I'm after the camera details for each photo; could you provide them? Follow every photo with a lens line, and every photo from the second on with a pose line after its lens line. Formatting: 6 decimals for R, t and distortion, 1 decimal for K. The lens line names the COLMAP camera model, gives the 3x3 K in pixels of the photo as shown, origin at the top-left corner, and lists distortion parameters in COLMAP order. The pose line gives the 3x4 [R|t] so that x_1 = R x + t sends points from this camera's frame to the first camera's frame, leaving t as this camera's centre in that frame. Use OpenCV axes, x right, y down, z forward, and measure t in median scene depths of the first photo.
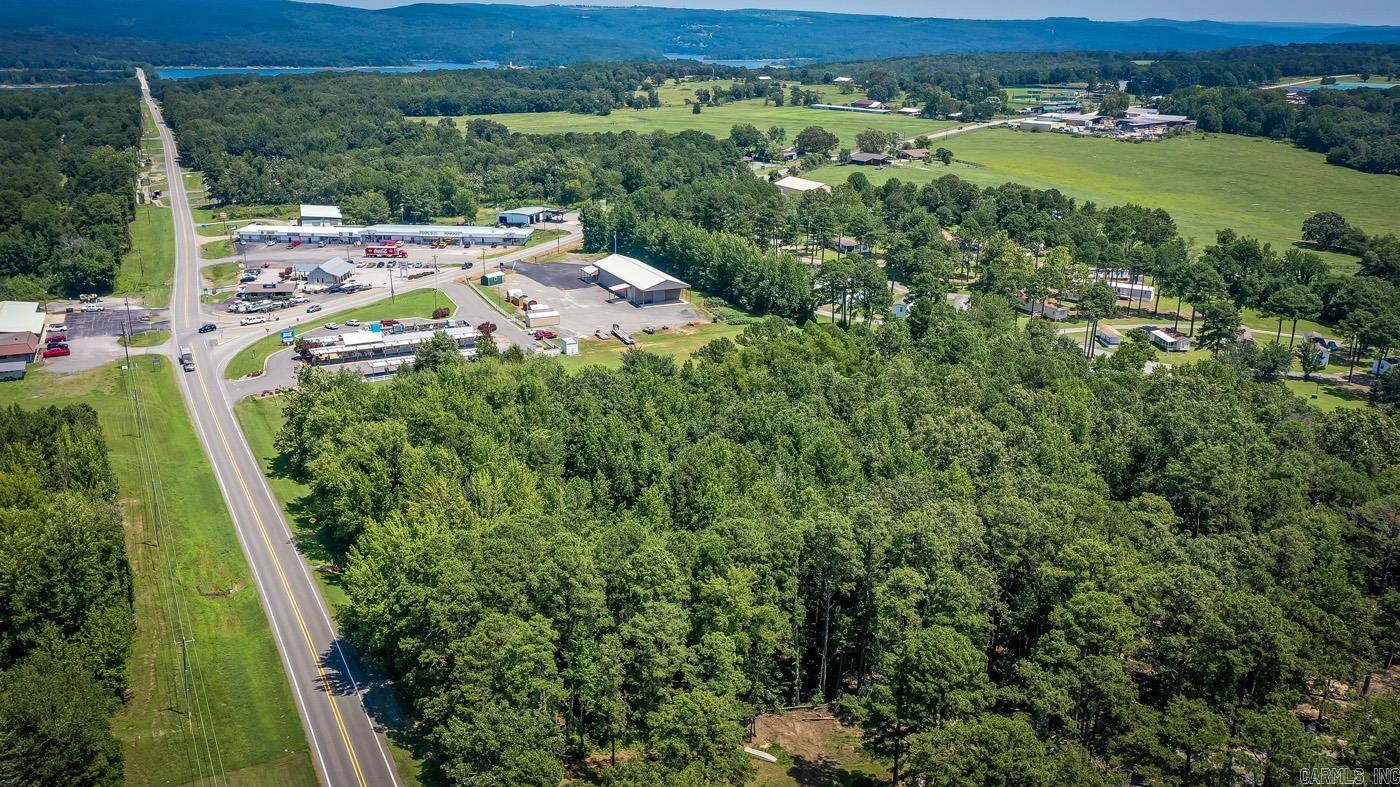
lens RADIAL K [[1106.1, 0, 700.0], [0, 1106.1, 393.5], [0, 0, 1]] dist [0.027601, 0.005527]
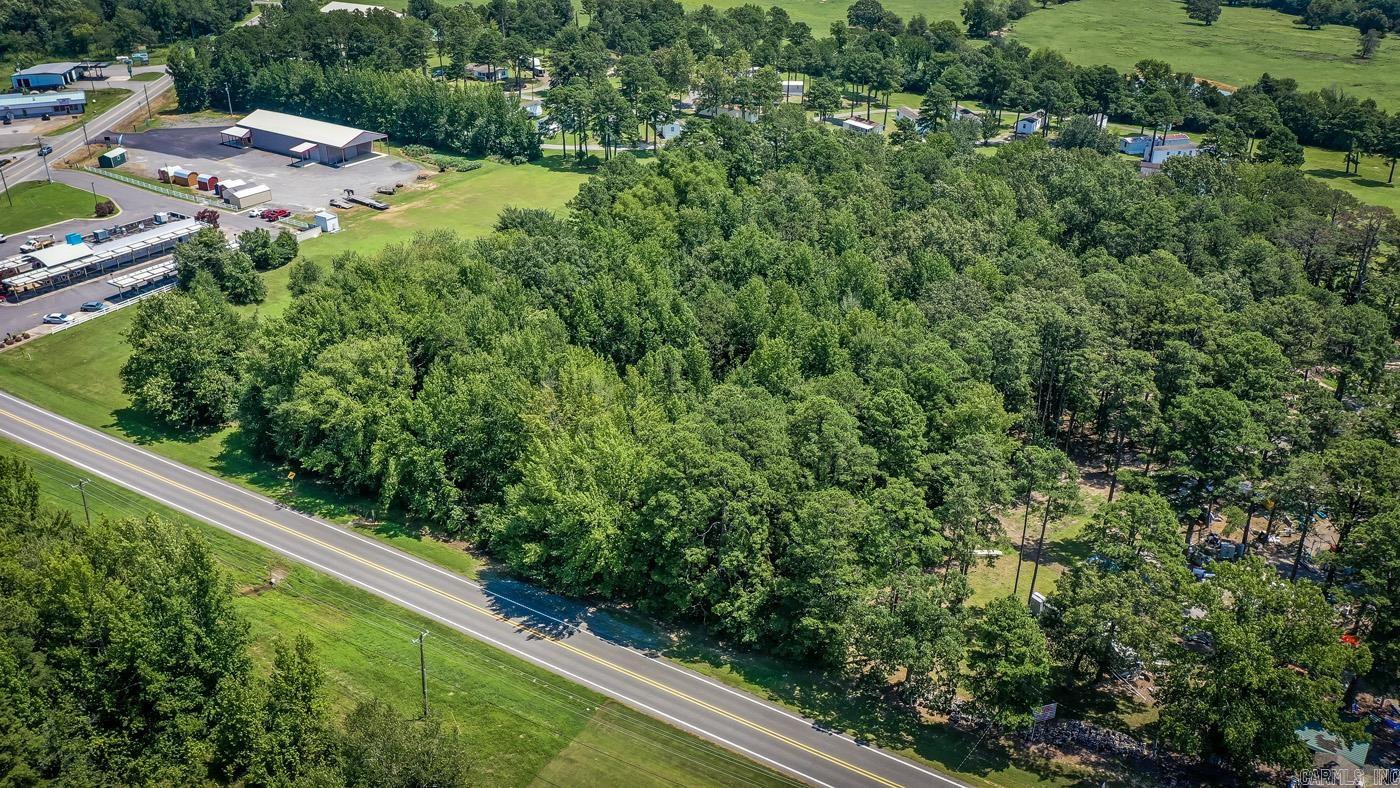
lens RADIAL K [[1106.1, 0, 700.0], [0, 1106.1, 394.0], [0, 0, 1]] dist [0.027601, 0.005527]
pose [[0.867313, -0.233885, 0.439393, -0.231711], [0.162345, 0.967380, 0.194476, -0.028807], [-0.470544, -0.097338, 0.876991, 0.078347]]
